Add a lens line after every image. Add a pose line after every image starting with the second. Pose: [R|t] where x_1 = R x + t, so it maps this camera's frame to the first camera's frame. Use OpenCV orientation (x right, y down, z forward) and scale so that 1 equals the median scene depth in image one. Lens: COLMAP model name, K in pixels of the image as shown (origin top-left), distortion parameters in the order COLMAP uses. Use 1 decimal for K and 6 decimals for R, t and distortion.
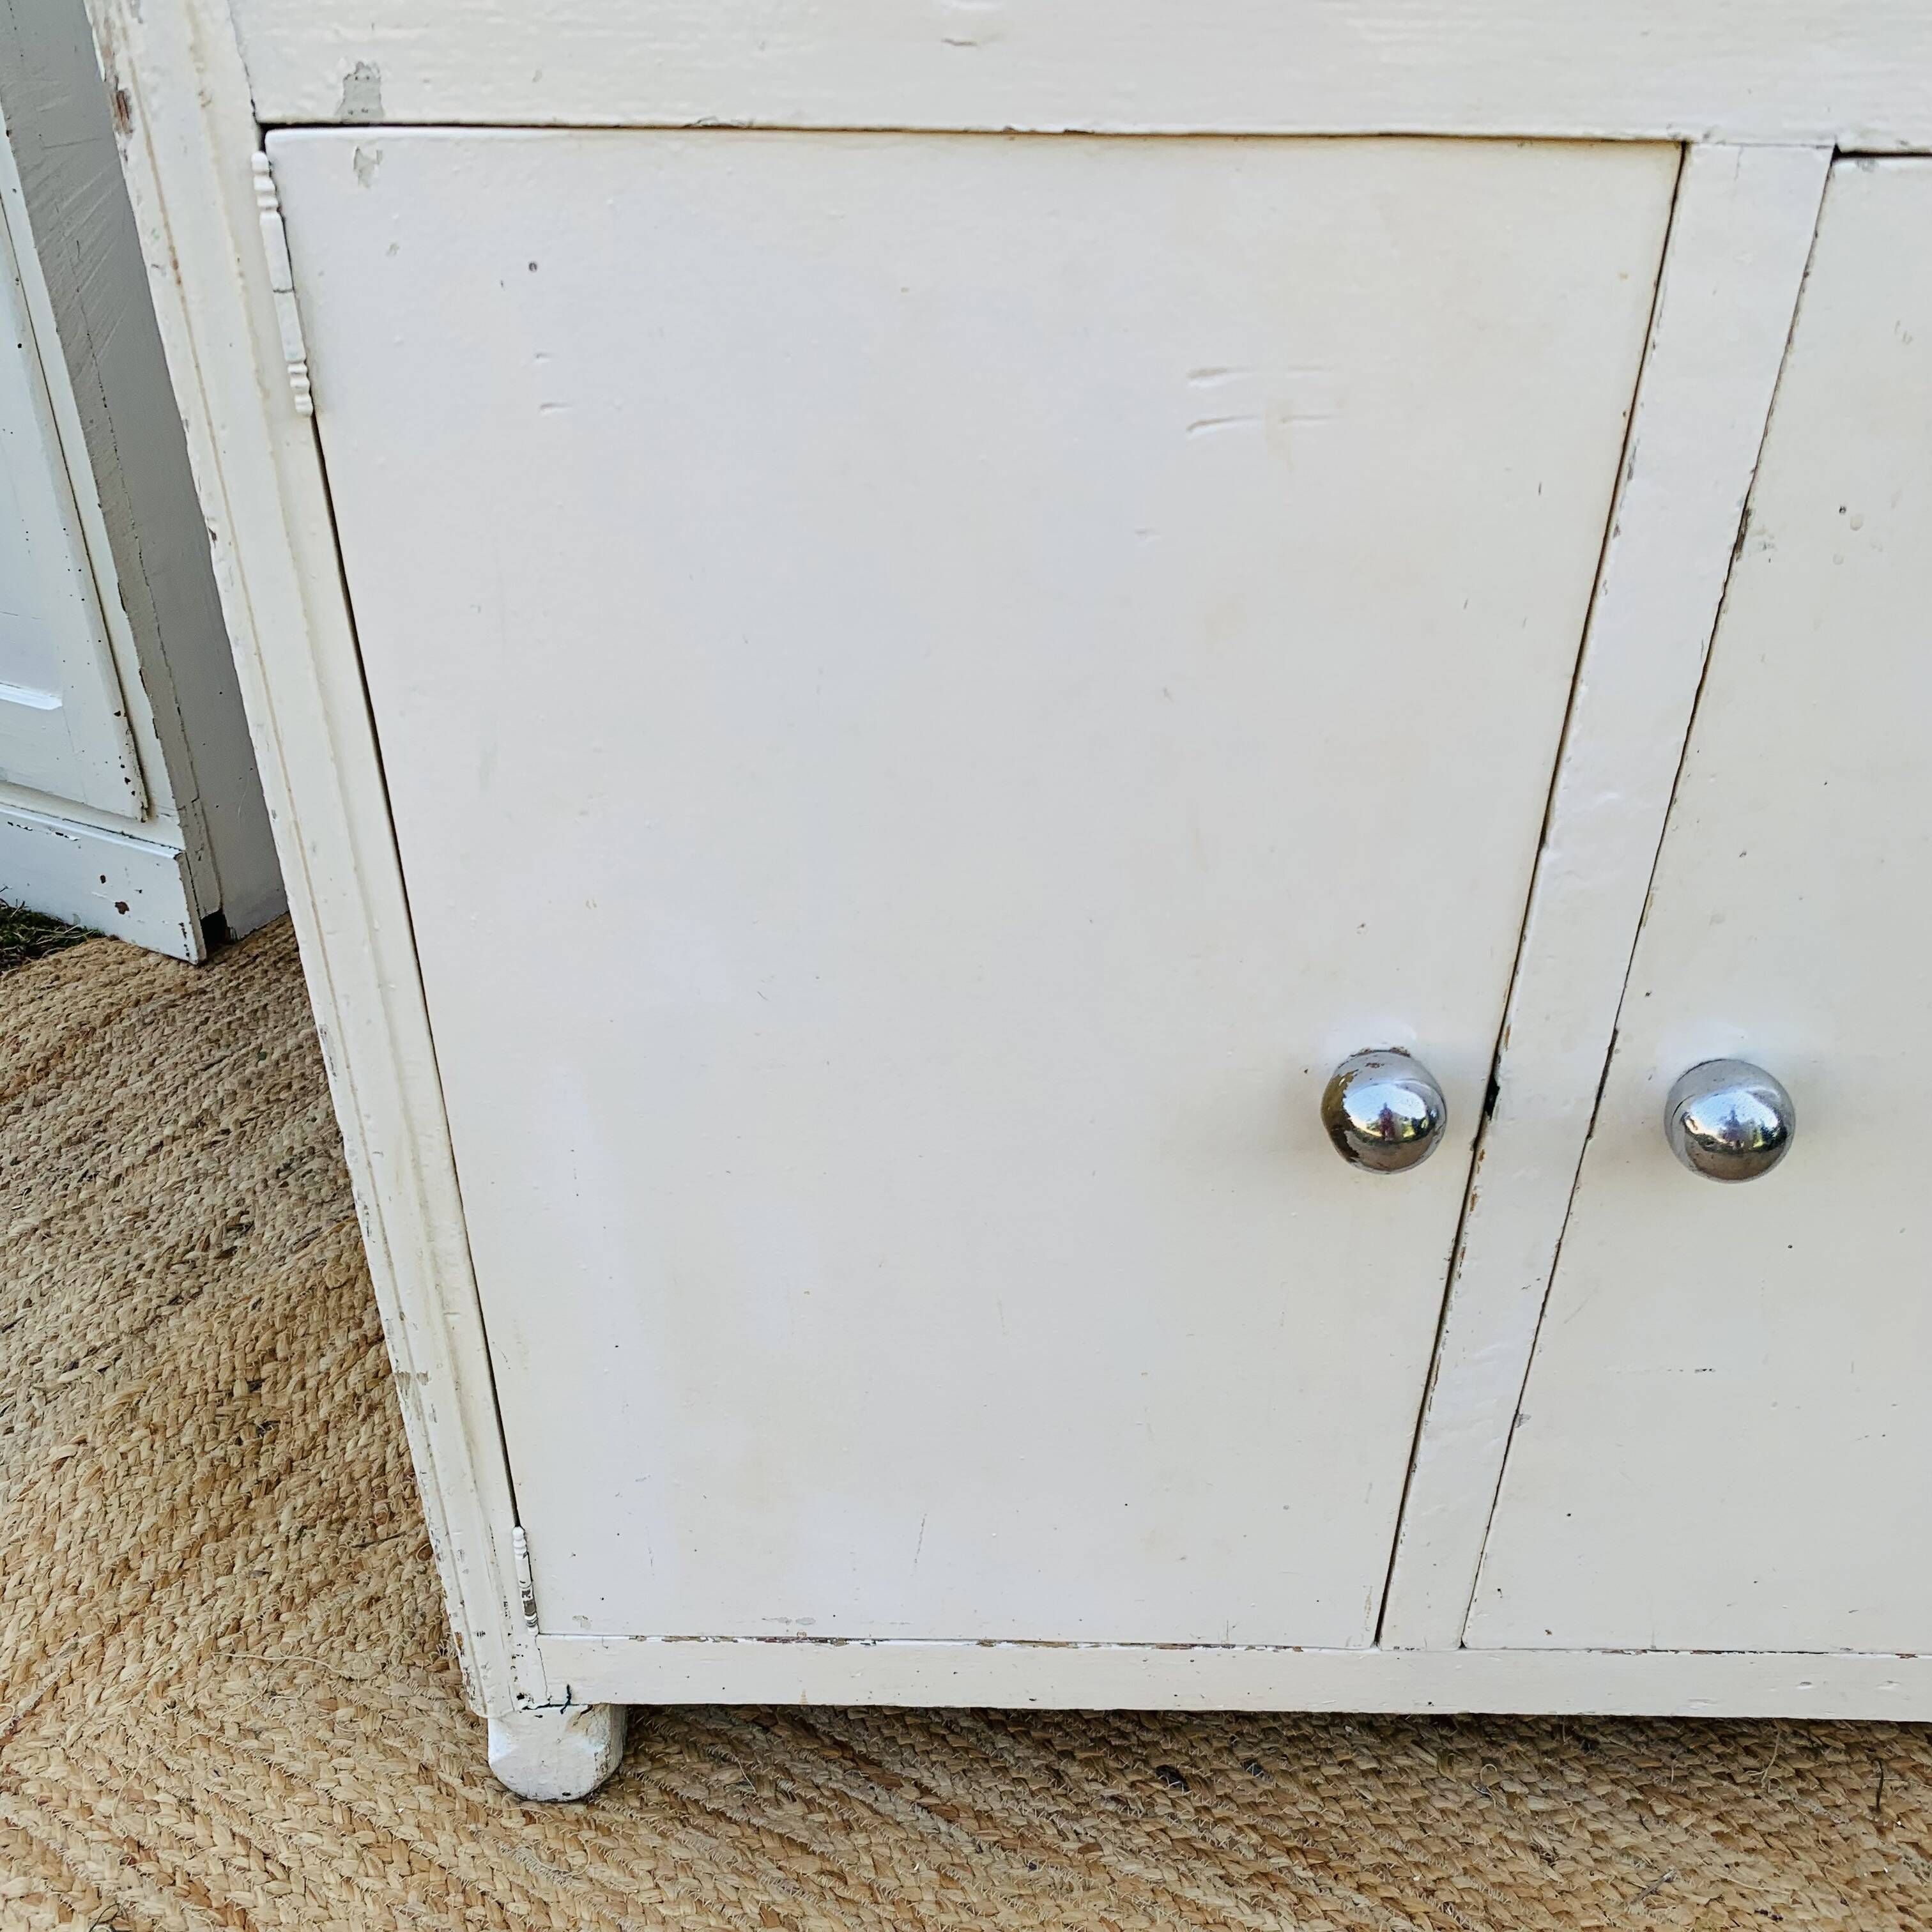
lens RADIAL K [[2021.2, 0, 987.7], [0, 2021.2, 958.3], [0, 0, 1]] dist [-0.014801, 0.029693]
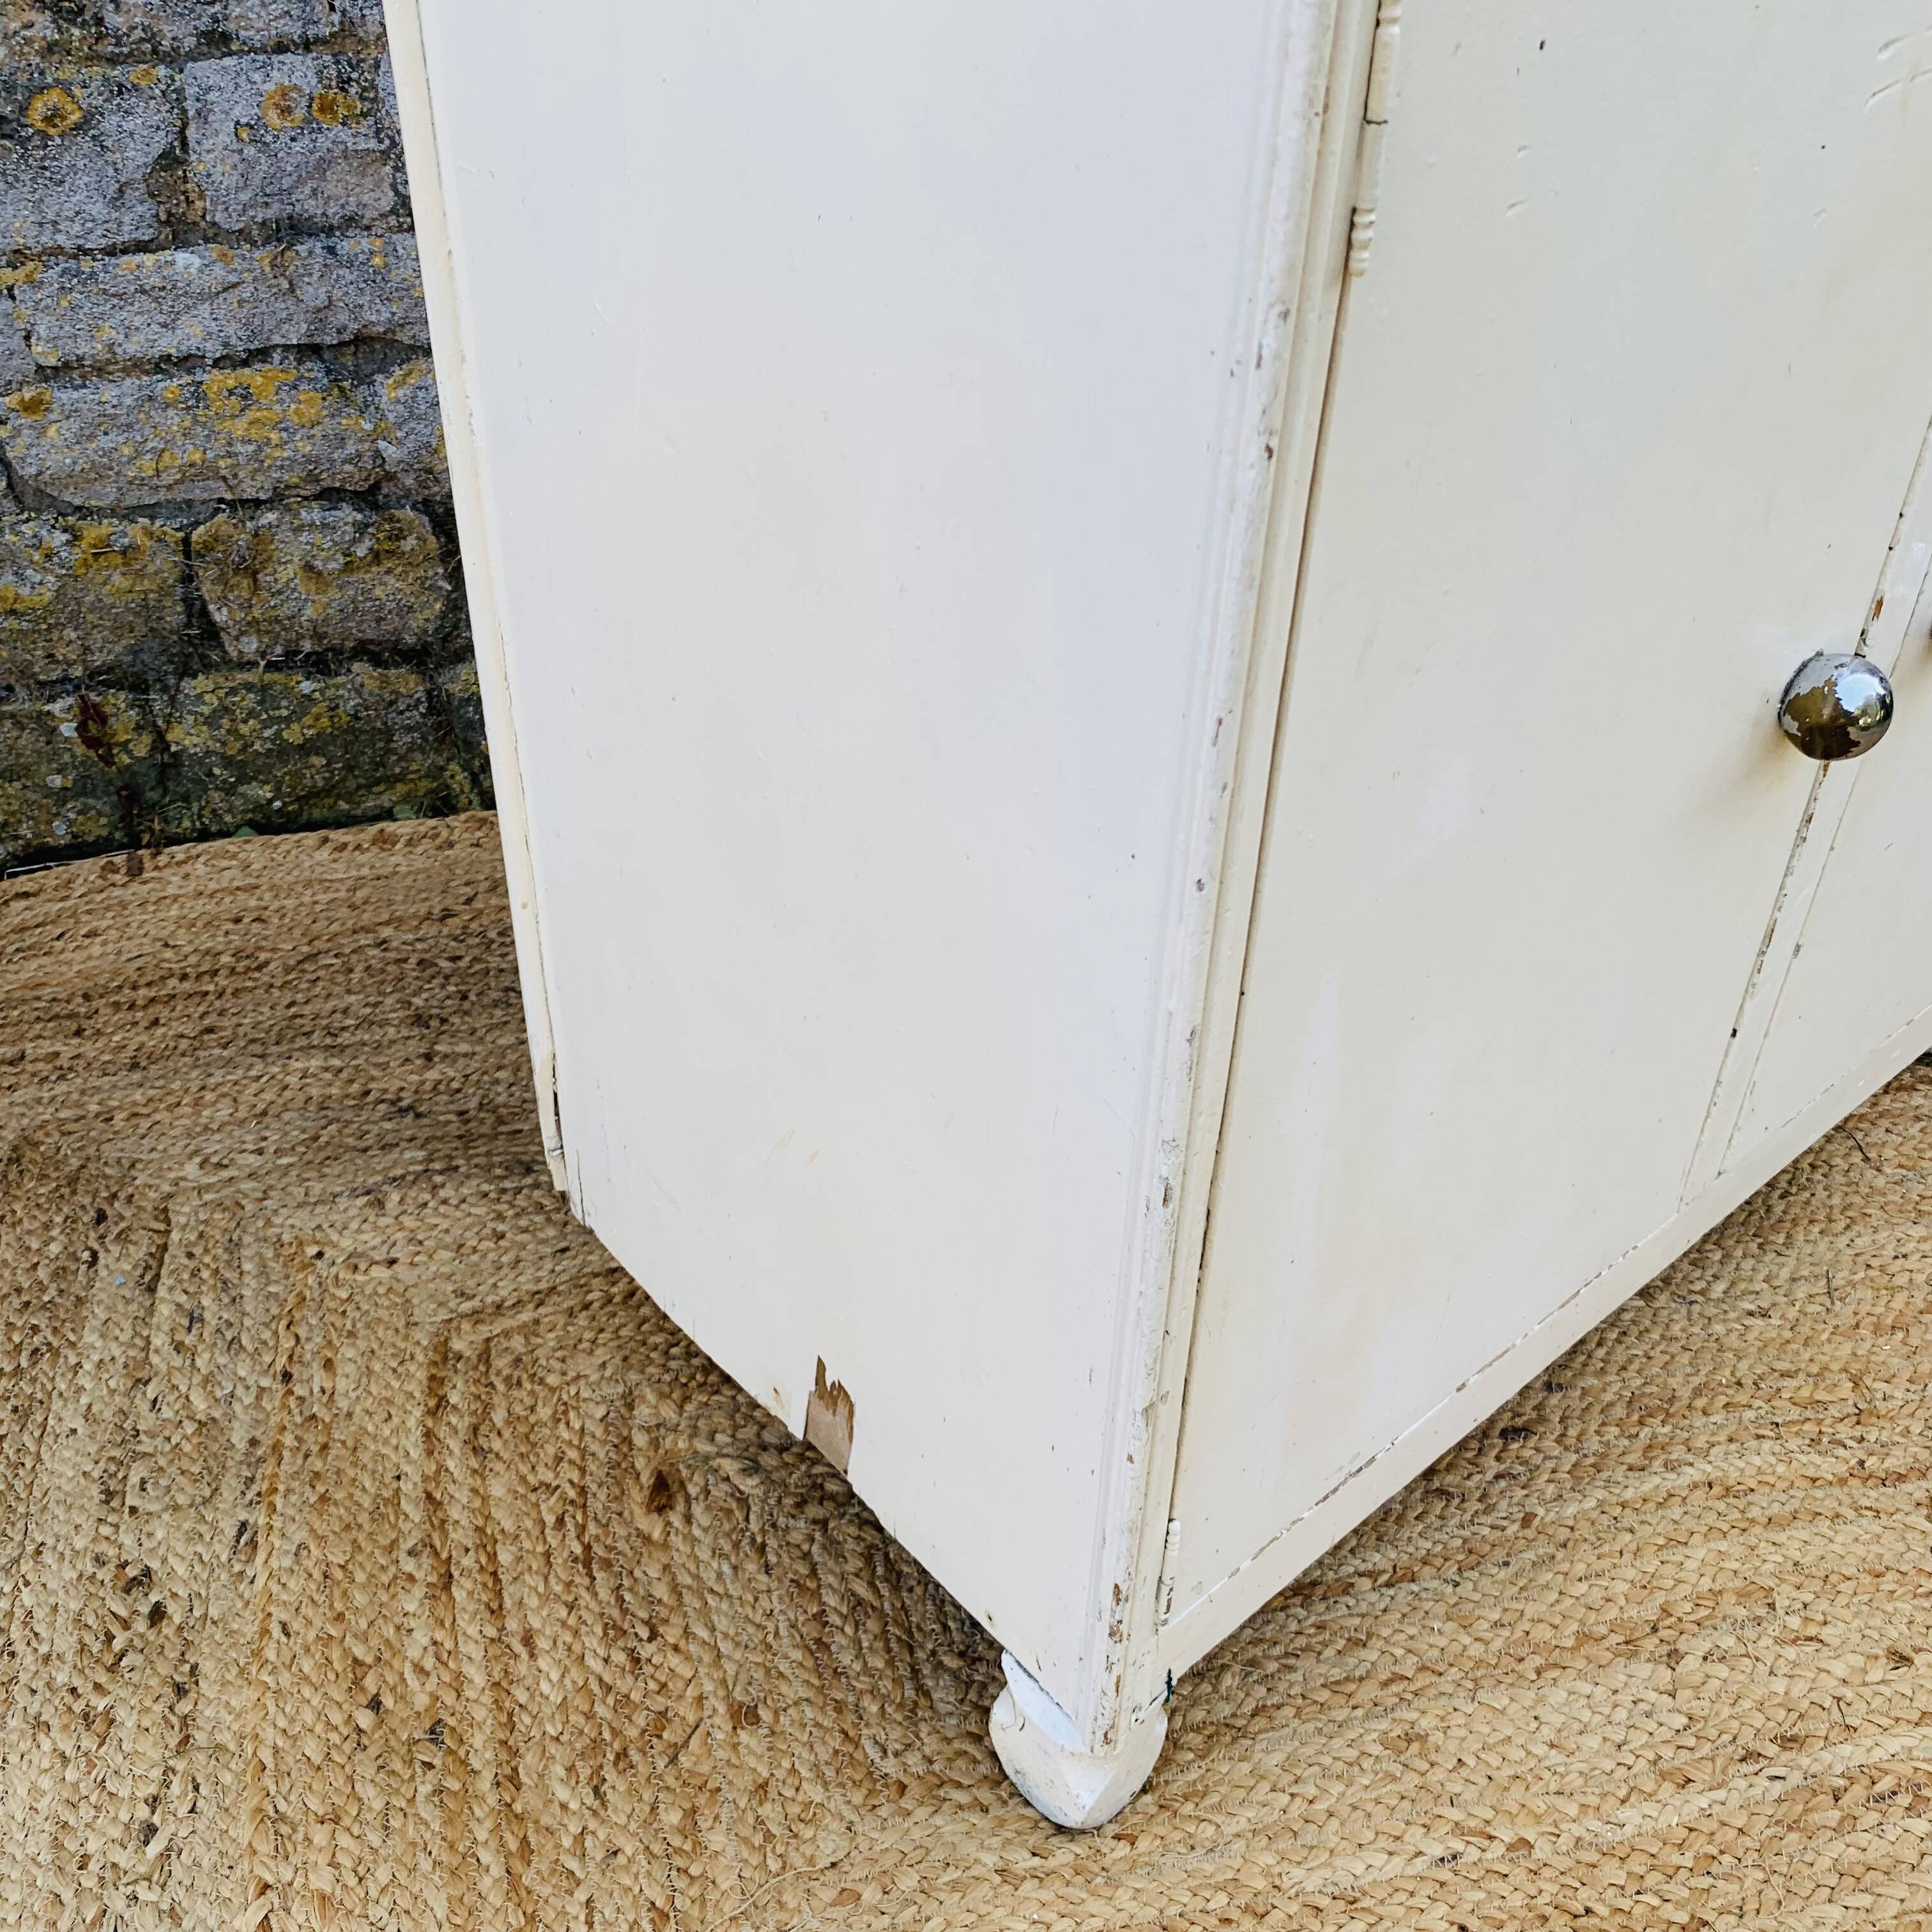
lens RADIAL K [[2004.6, 0, 978.3], [0, 2004.6, 948.3], [0, 0, 1]] dist [-0.005904, 0.002075]
pose [[0.744485, -0.404983, 0.530784, -0.595808], [0.377034, 0.911137, 0.166355, -0.122980], [-0.550988, 0.076275, 0.831020, 0.241738]]
